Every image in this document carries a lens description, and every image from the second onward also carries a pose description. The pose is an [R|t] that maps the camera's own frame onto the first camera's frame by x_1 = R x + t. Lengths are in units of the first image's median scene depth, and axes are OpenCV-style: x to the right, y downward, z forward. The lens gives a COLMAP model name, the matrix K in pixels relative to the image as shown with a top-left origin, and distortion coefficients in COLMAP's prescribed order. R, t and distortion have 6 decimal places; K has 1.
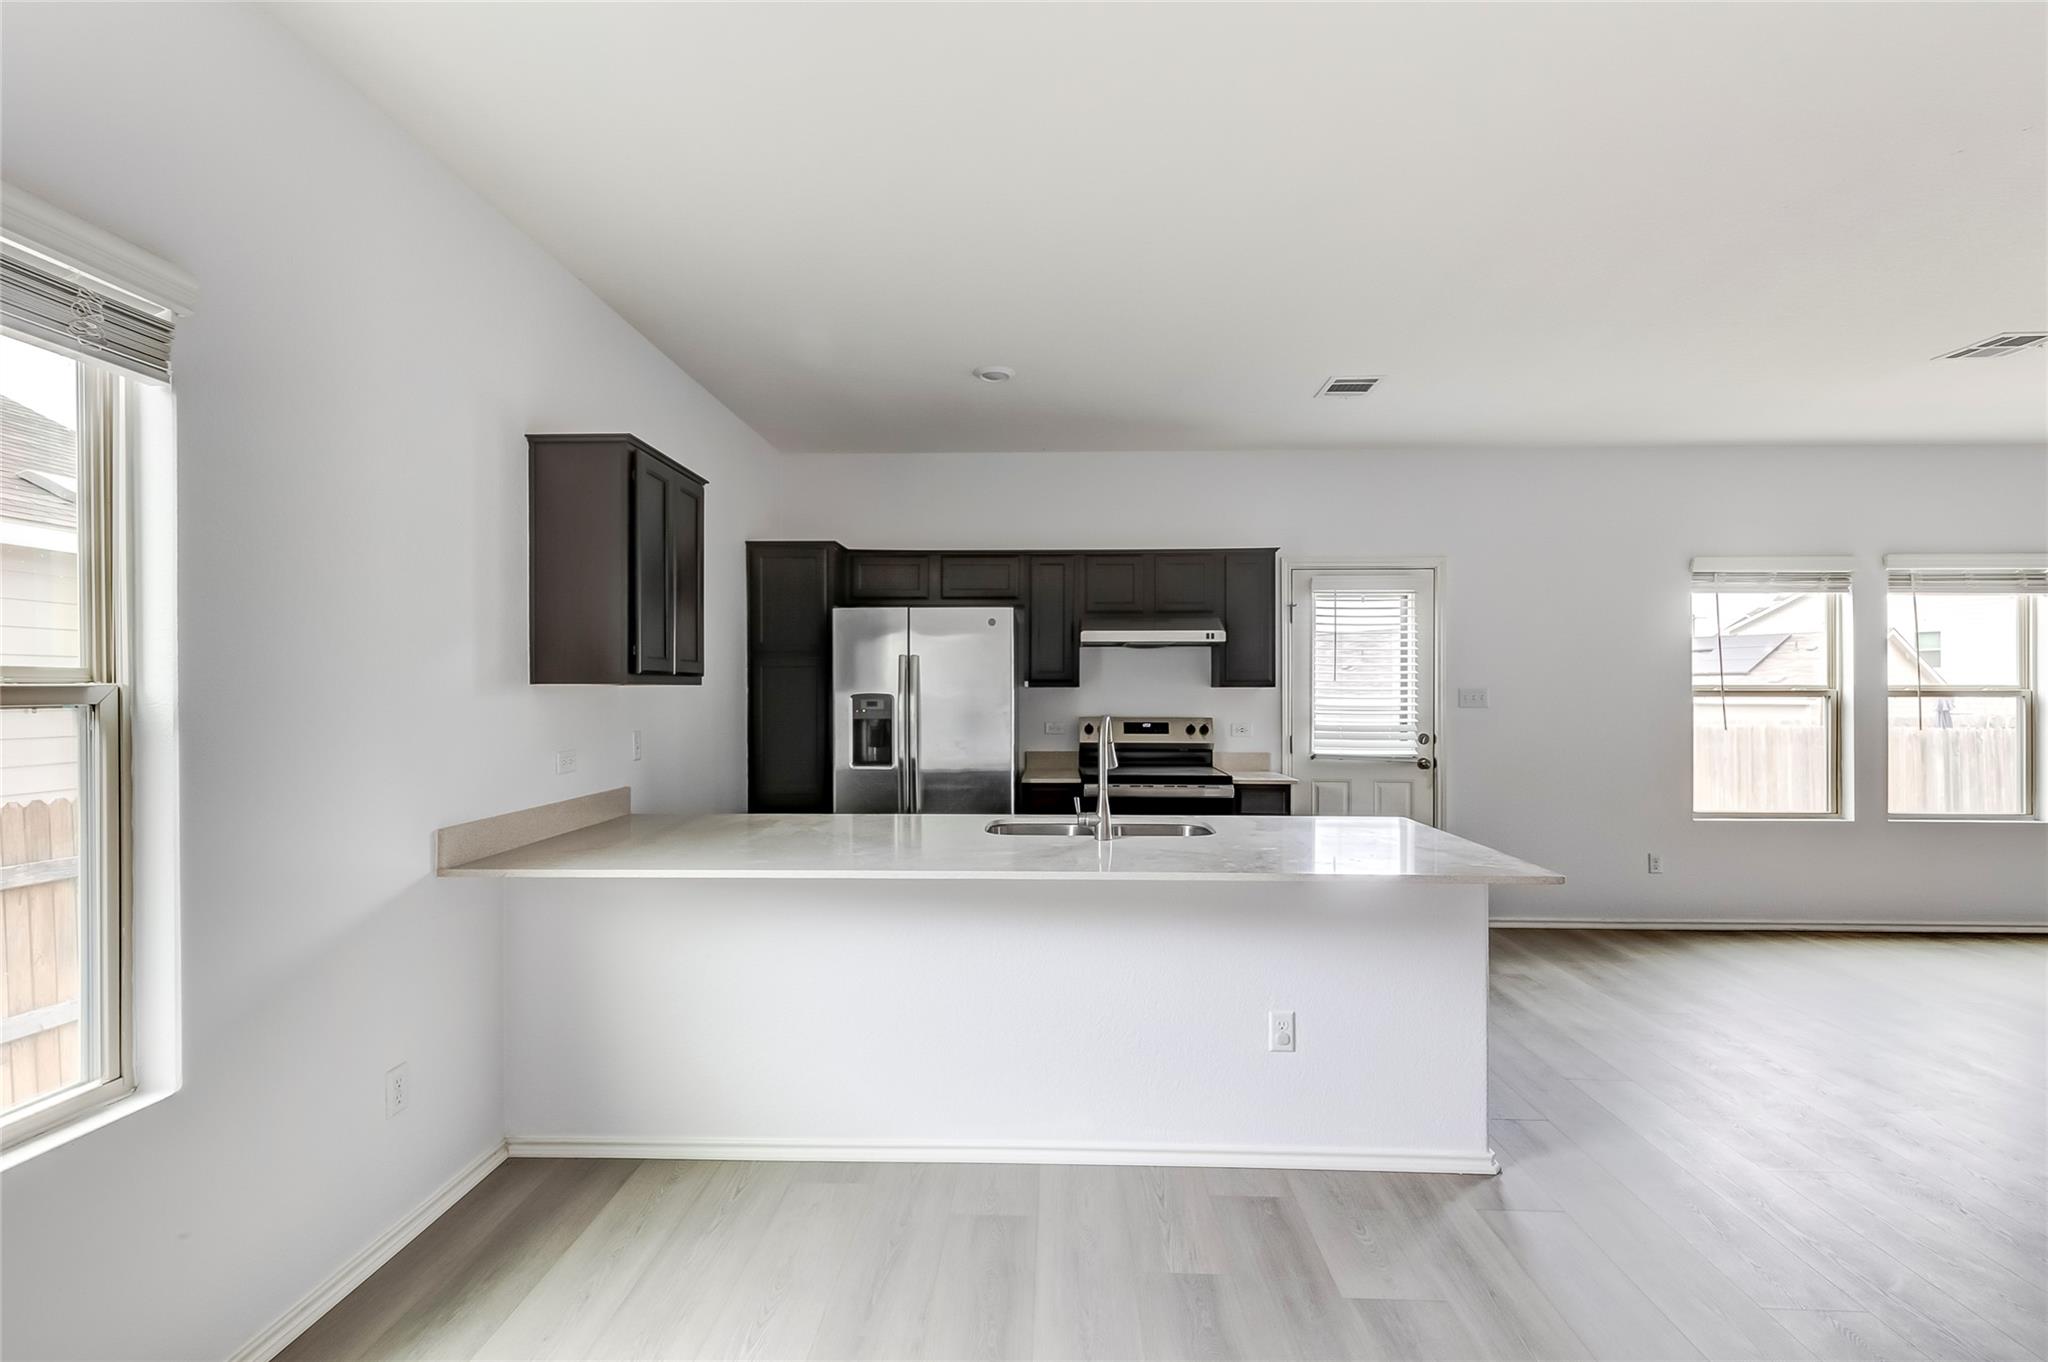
lens RADIAL K [[926.9, 0, 1023.0], [0, 926.9, 690.2], [0, 0, 1]] dist [0.007785, -0.002618]
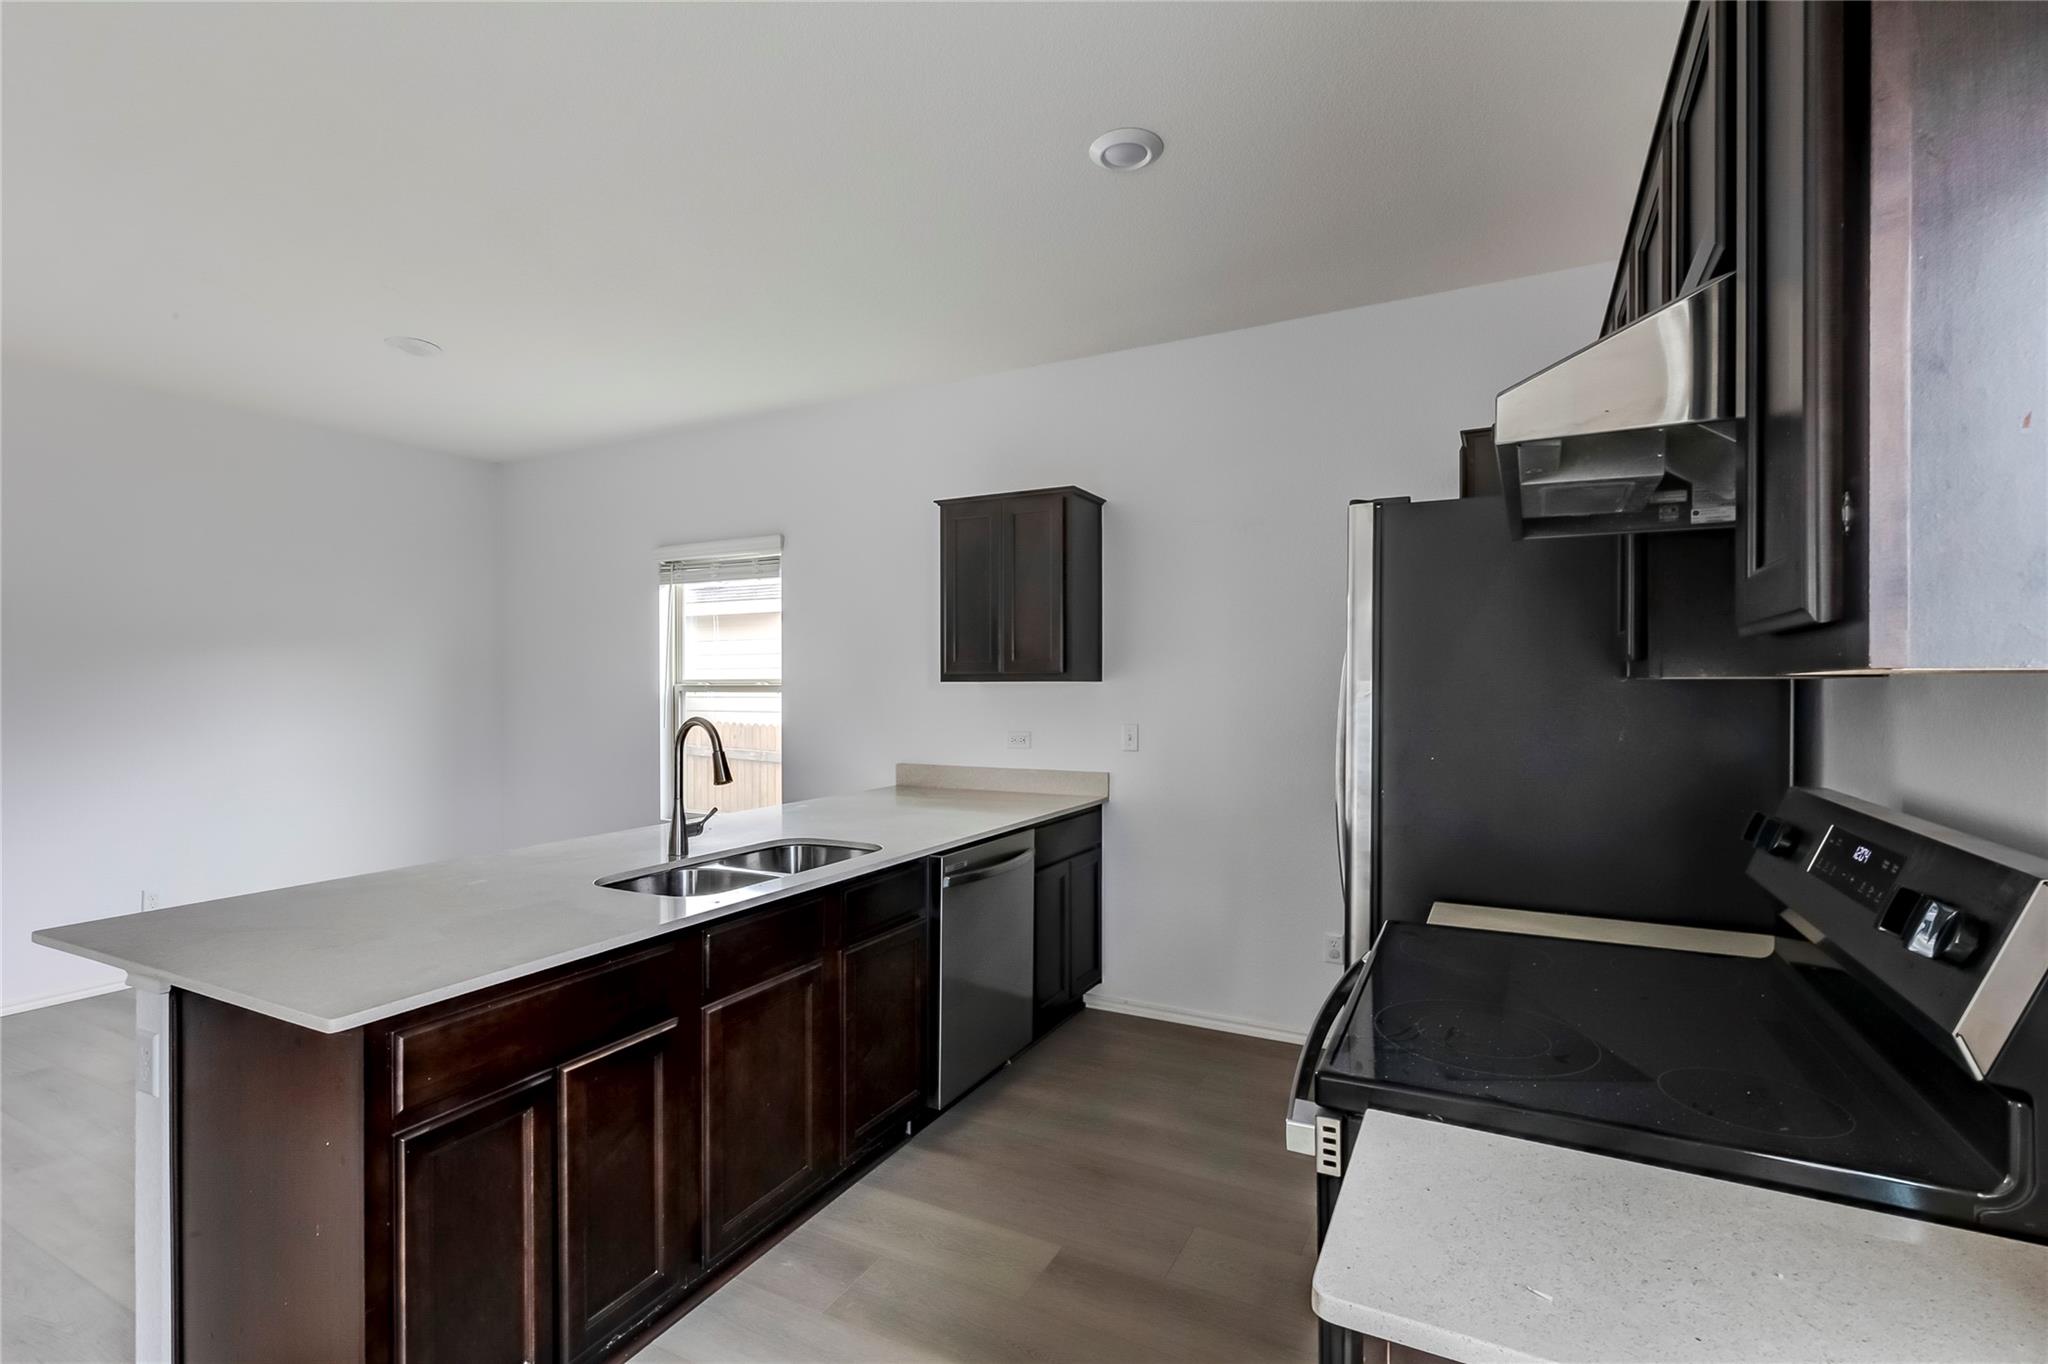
lens RADIAL K [[926.9, 0, 1024.9], [0, 926.9, 690.9], [0, 0, 1]] dist [0.007785, -0.002618]
pose [[-0.434239, 0.005377, -0.900781, 0.429532], [0.000458, 0.999983, 0.005748, -0.001190], [0.900797, 0.002083, -0.434235, 0.970692]]
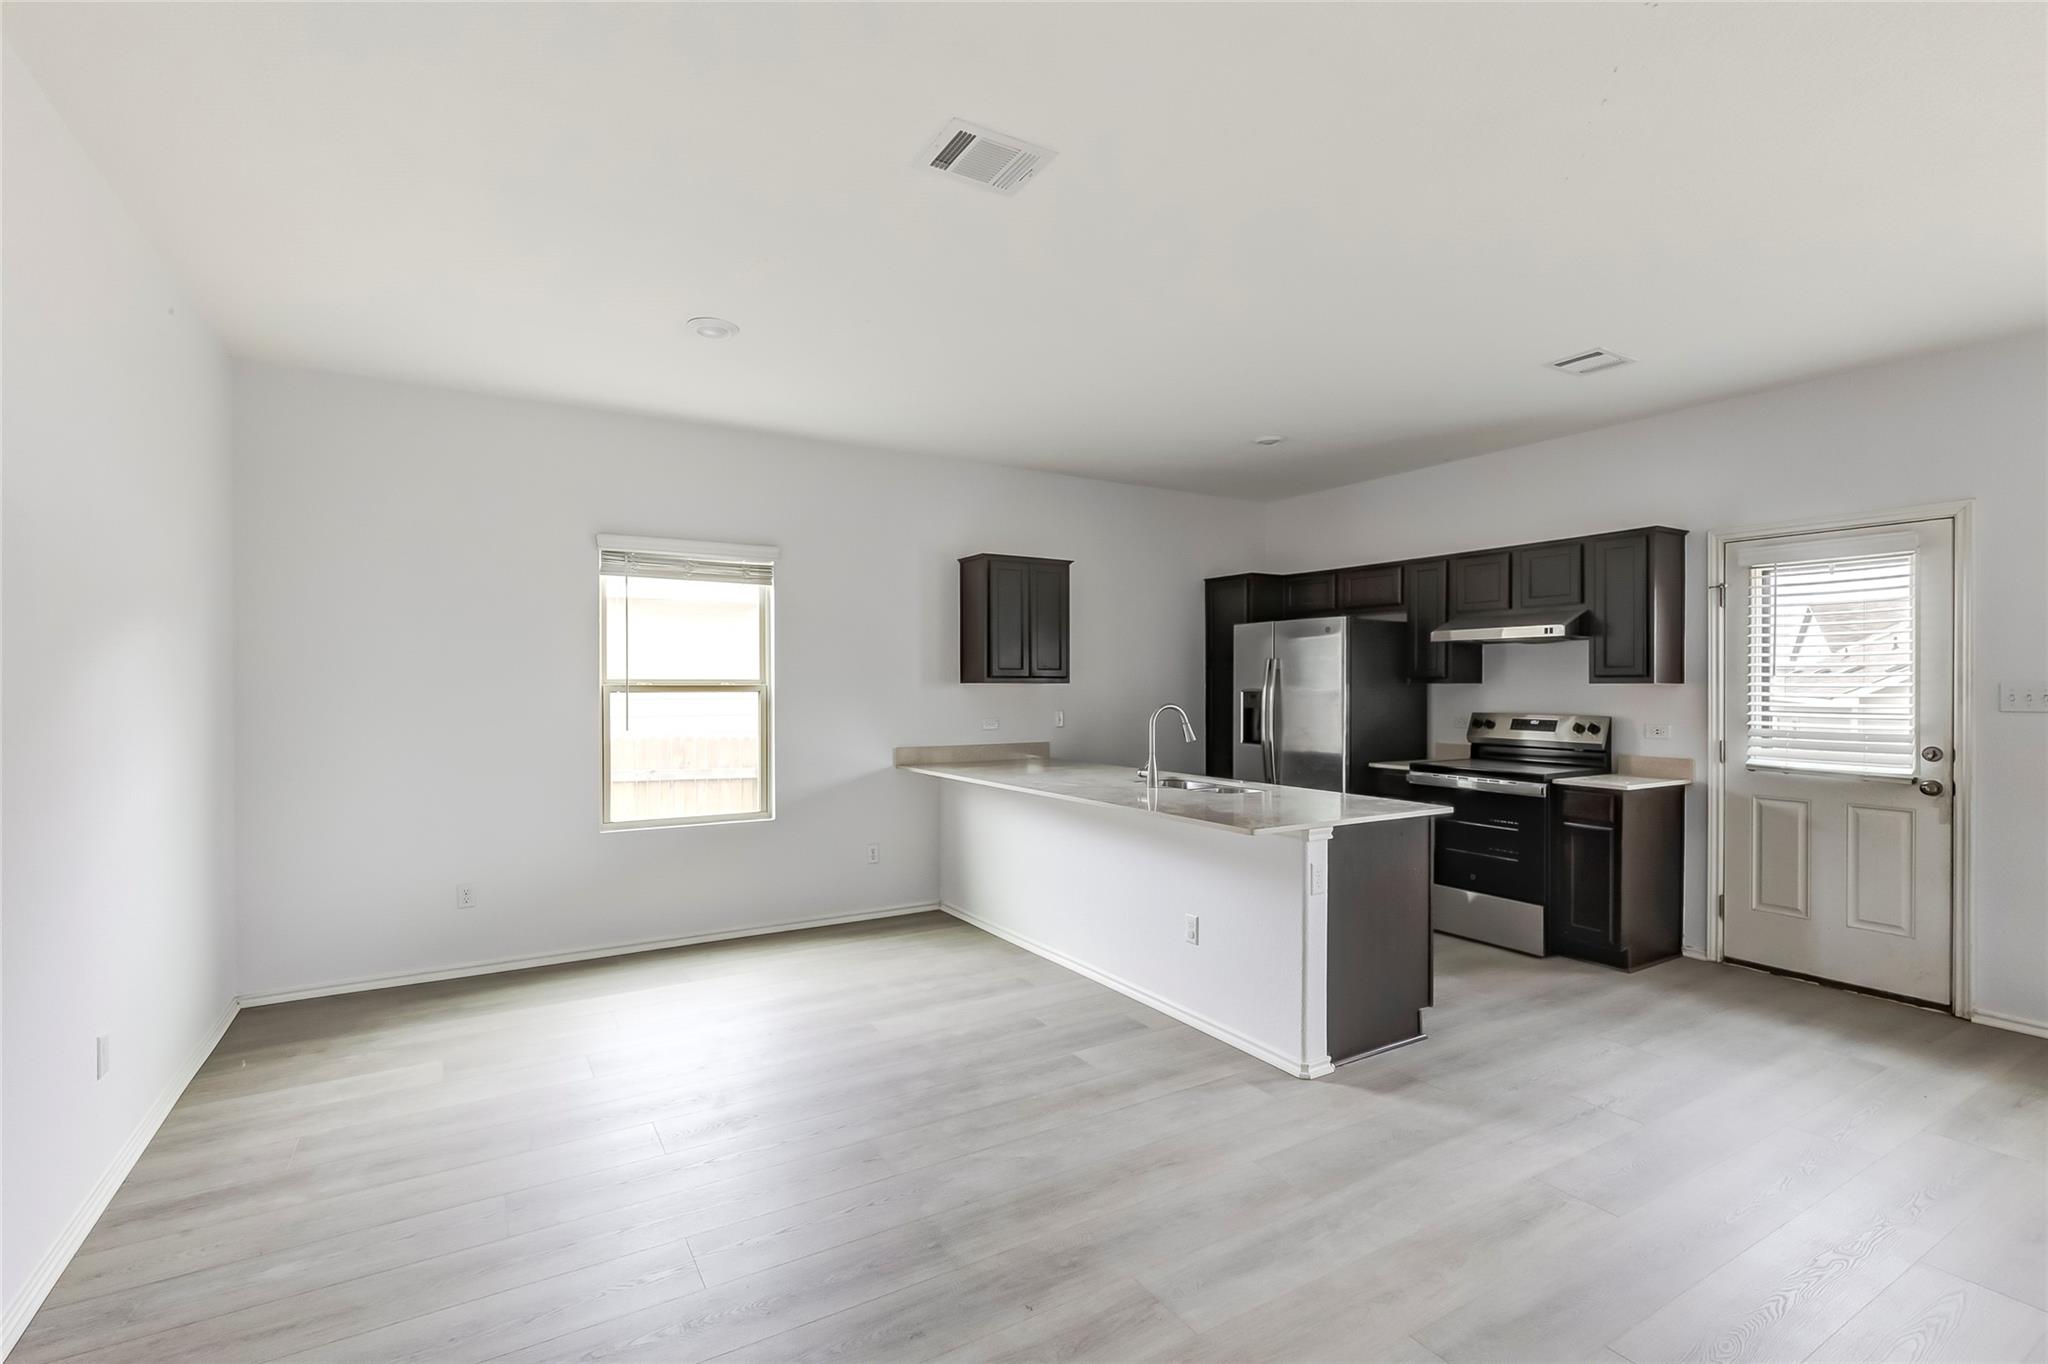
lens RADIAL K [[926.9, 0, 1025.5], [0, 926.9, 689.5], [0, 0, 1]] dist [0.007785, -0.002618]
pose [[0.549158, 0.003522, -0.835711, 0.695330], [-0.000164, 0.999992, 0.004106, -0.000781], [0.835719, -0.002118, 0.549154, 0.008655]]
